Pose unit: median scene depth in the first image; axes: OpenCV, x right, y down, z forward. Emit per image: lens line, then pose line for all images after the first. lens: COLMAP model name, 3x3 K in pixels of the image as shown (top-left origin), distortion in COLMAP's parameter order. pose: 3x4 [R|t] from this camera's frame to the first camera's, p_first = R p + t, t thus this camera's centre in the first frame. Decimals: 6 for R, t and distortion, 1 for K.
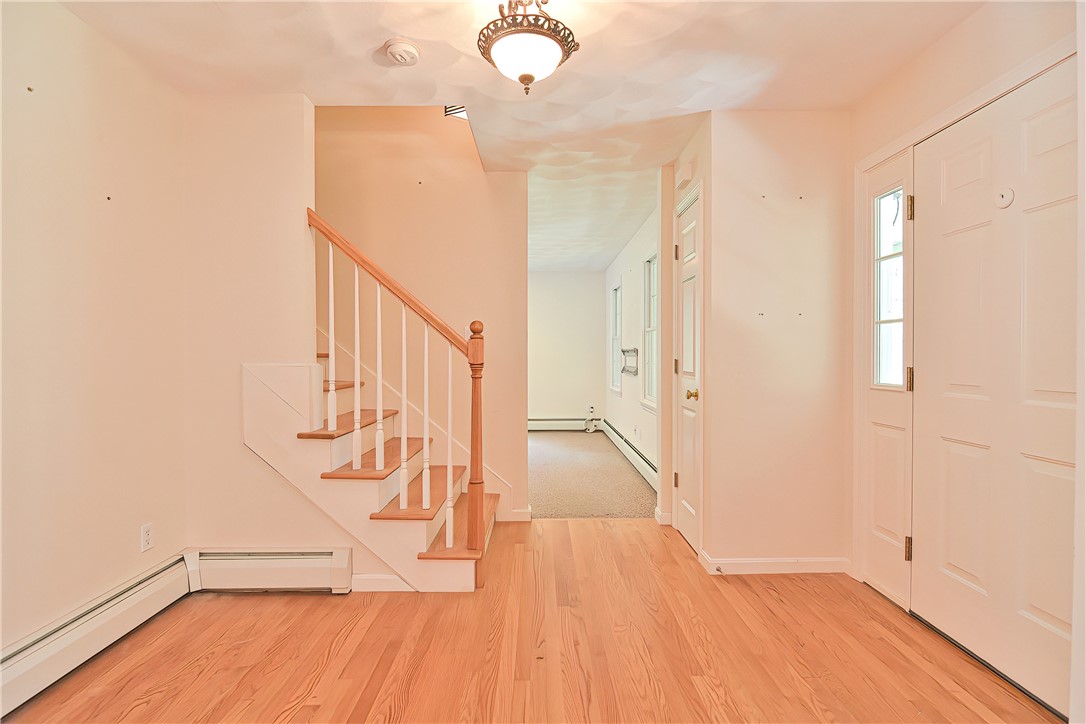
lens RADIAL K [[527.2, 0, 540.2], [0, 527.2, 363.7], [0, 0, 1]] dist [0.002583, -0.011048]
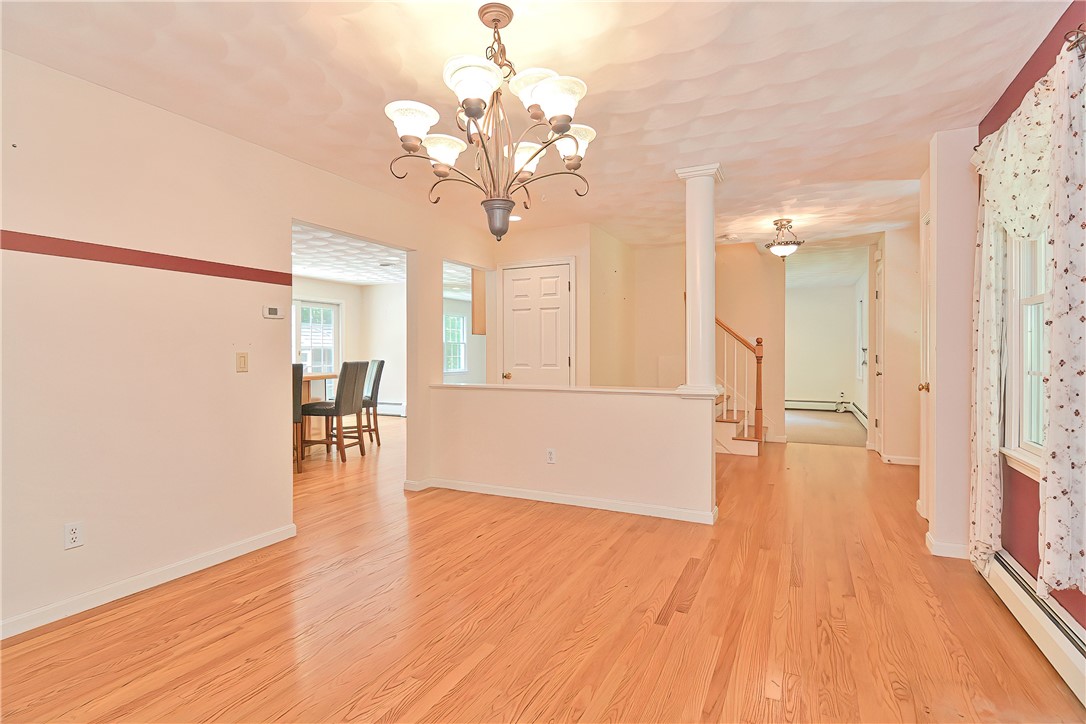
lens RADIAL K [[527.2, 0, 537.9], [0, 527.2, 361.9], [0, 0, 1]] dist [0.002583, -0.011048]
pose [[0.891608, 0.006675, -0.452759, 0.056905], [-0.005129, 0.999976, 0.004642, 0.017108], [0.452779, -0.001817, 0.891621, -1.445439]]
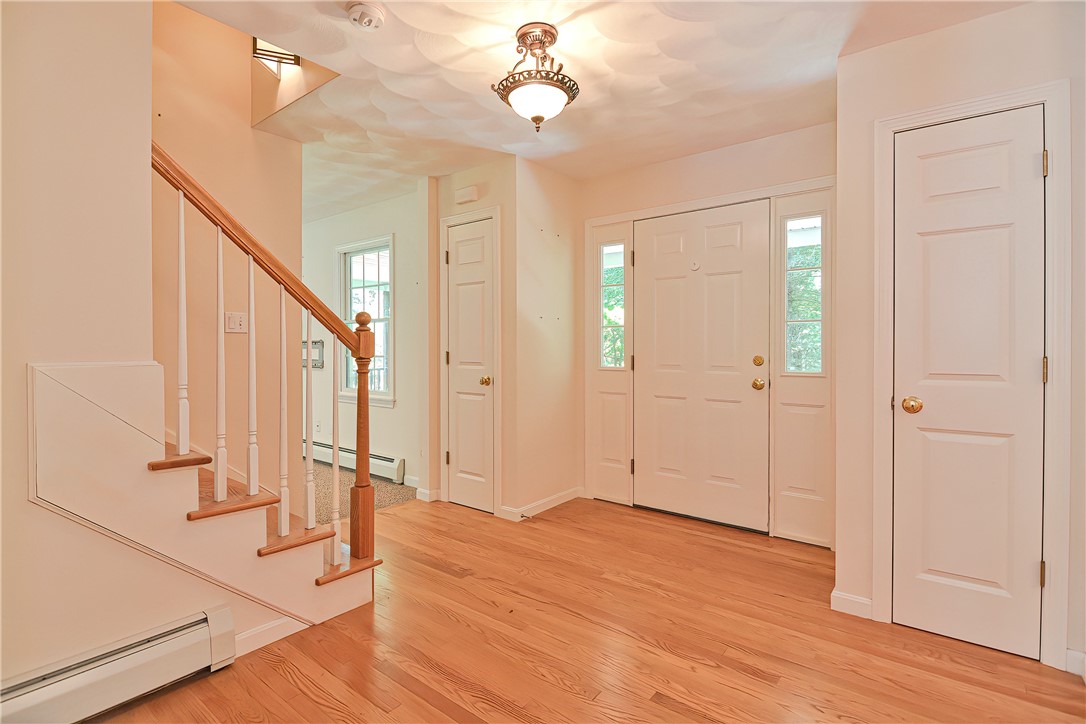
lens RADIAL K [[527.2, 0, 546.4], [0, 527.2, 350.9], [0, 0, 1]] dist [0.002583, -0.011048]
pose [[0.620525, -0.006007, 0.784163, -0.652307], [0.011776, 0.999929, -0.001659, -0.006852], [-0.784098, 0.010264, 0.620552, 0.166004]]
